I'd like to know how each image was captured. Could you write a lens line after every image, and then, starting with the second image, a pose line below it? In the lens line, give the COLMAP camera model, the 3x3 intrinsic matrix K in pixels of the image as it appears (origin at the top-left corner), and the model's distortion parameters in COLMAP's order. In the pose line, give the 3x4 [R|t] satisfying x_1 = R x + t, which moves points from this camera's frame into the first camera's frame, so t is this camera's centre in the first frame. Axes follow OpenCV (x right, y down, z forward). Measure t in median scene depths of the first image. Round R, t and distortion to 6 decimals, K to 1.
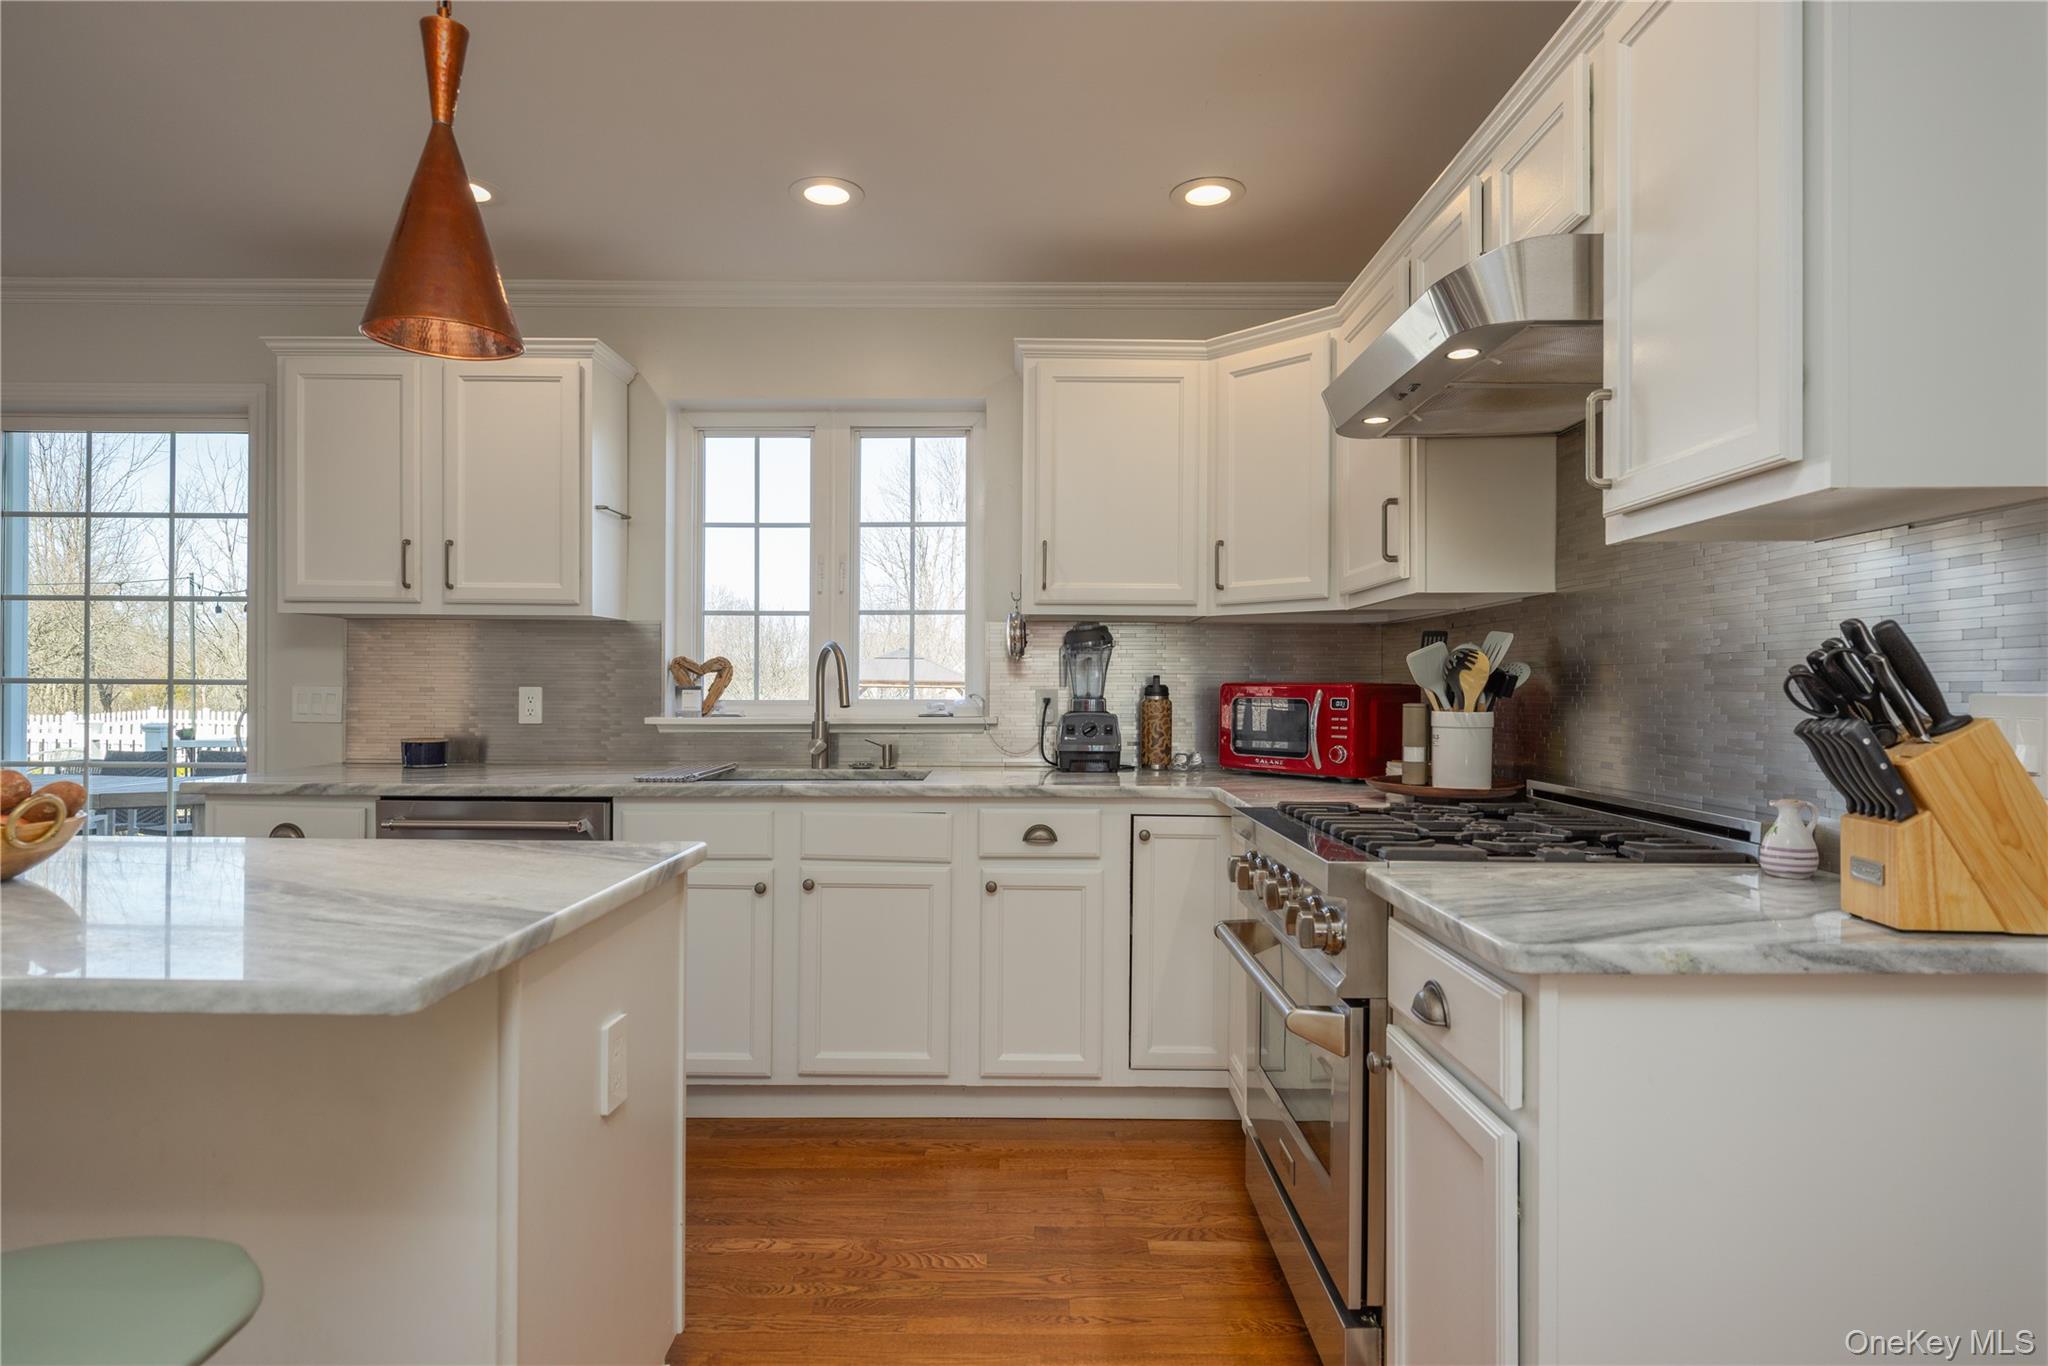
lens RADIAL K [[1042.7, 0, 1024.0], [0, 1042.7, 683.0], [0, 0, 1]] dist [0.002308, 0.000313]
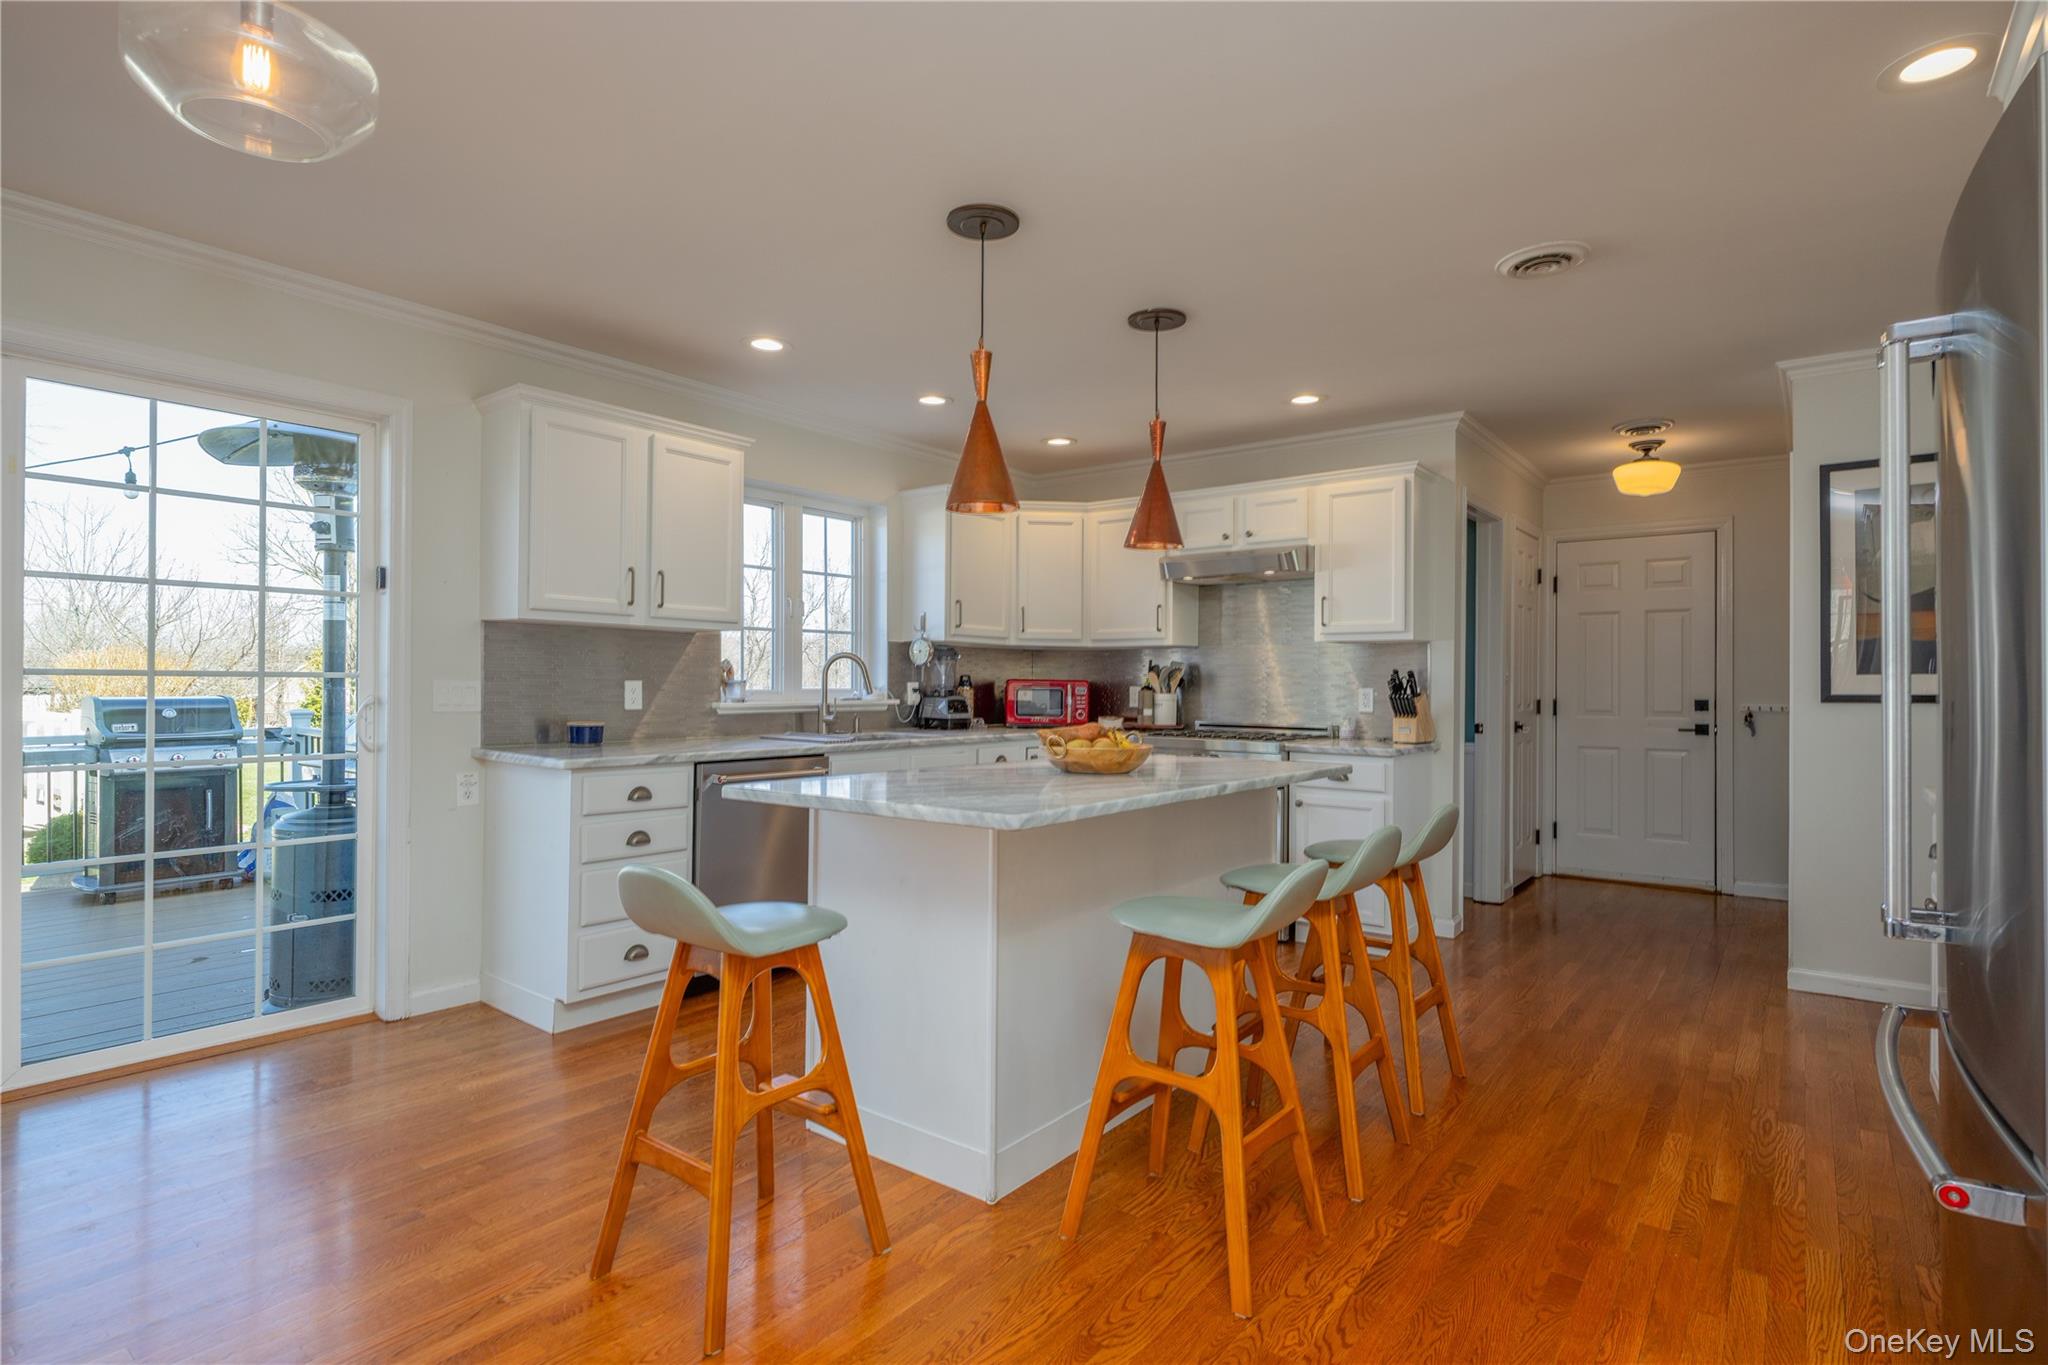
lens RADIAL K [[1035.0, 0, 1024.0], [0, 1035.0, 682.5], [0, 0, 1]] dist [-0.002404, -0.000548]
pose [[0.620541, 0.001157, 0.784173, -1.214435], [-0.009350, 0.999939, 0.005924, -0.006521], [-0.784119, -0.011009, 0.620513, -0.170269]]
